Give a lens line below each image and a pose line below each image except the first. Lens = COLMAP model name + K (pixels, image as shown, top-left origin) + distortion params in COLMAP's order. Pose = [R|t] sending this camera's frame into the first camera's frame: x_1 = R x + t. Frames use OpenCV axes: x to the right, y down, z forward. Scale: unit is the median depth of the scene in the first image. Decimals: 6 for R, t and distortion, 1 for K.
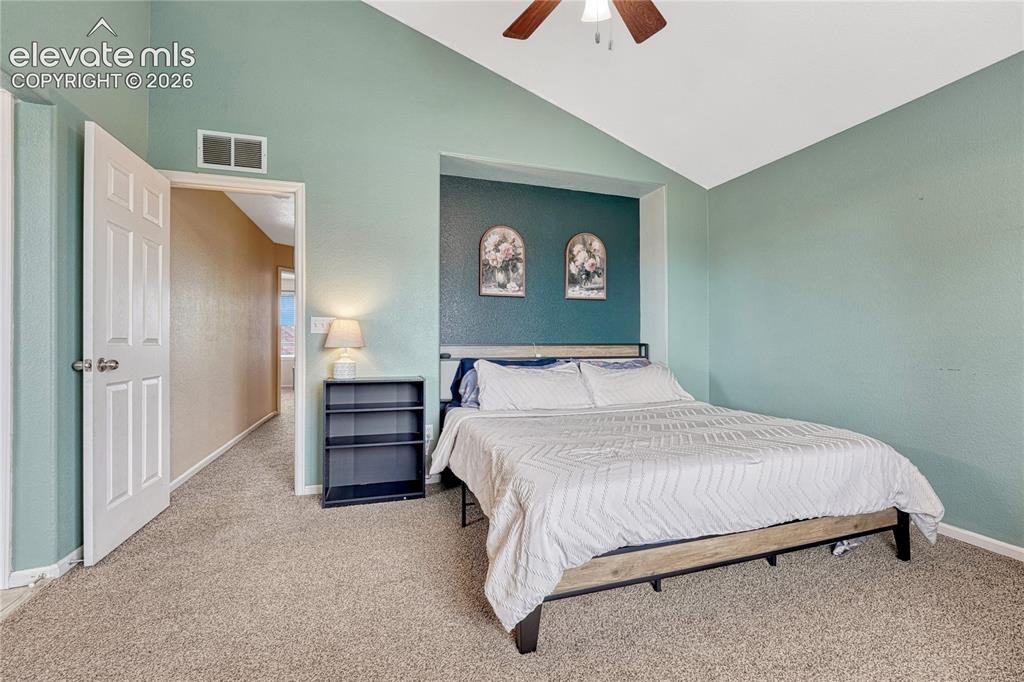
lens RADIAL K [[423.9, 0, 516.7], [0, 423.9, 326.0], [0, 0, 1]] dist [-0.002161, -0.000306]
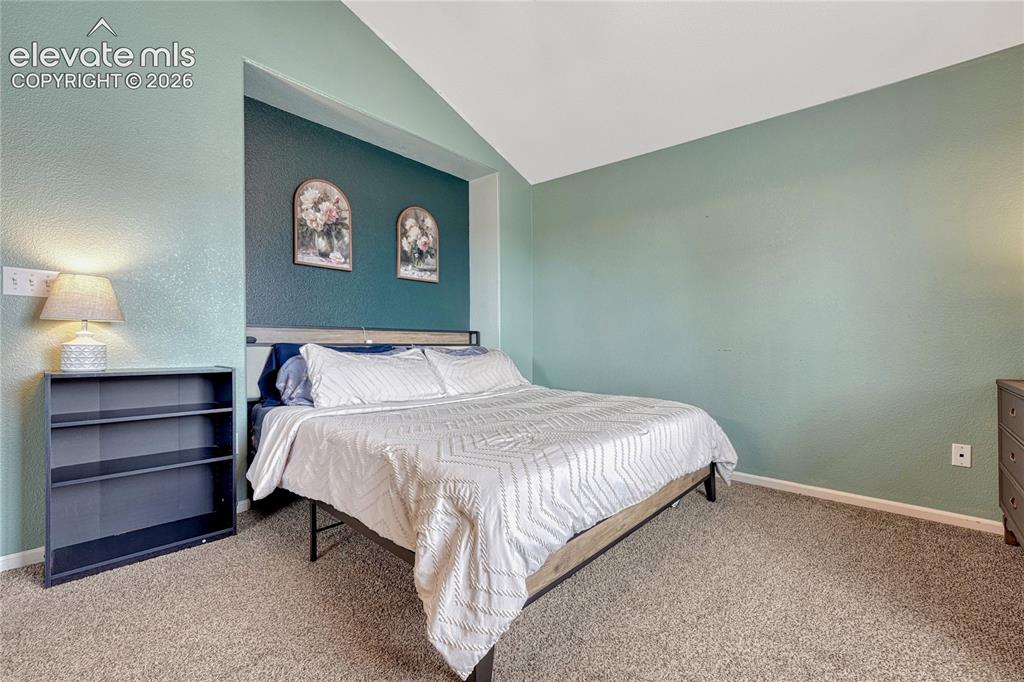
lens RADIAL K [[428.2, 0, 501.7], [0, 428.2, 337.7], [0, 0, 1]] dist [-0.001238, -0.000219]
pose [[0.871500, 0.012648, 0.490232, -0.162840], [-0.028122, 0.999311, 0.024211, 0.039764], [-0.489588, -0.034886, 0.871256, 0.147278]]
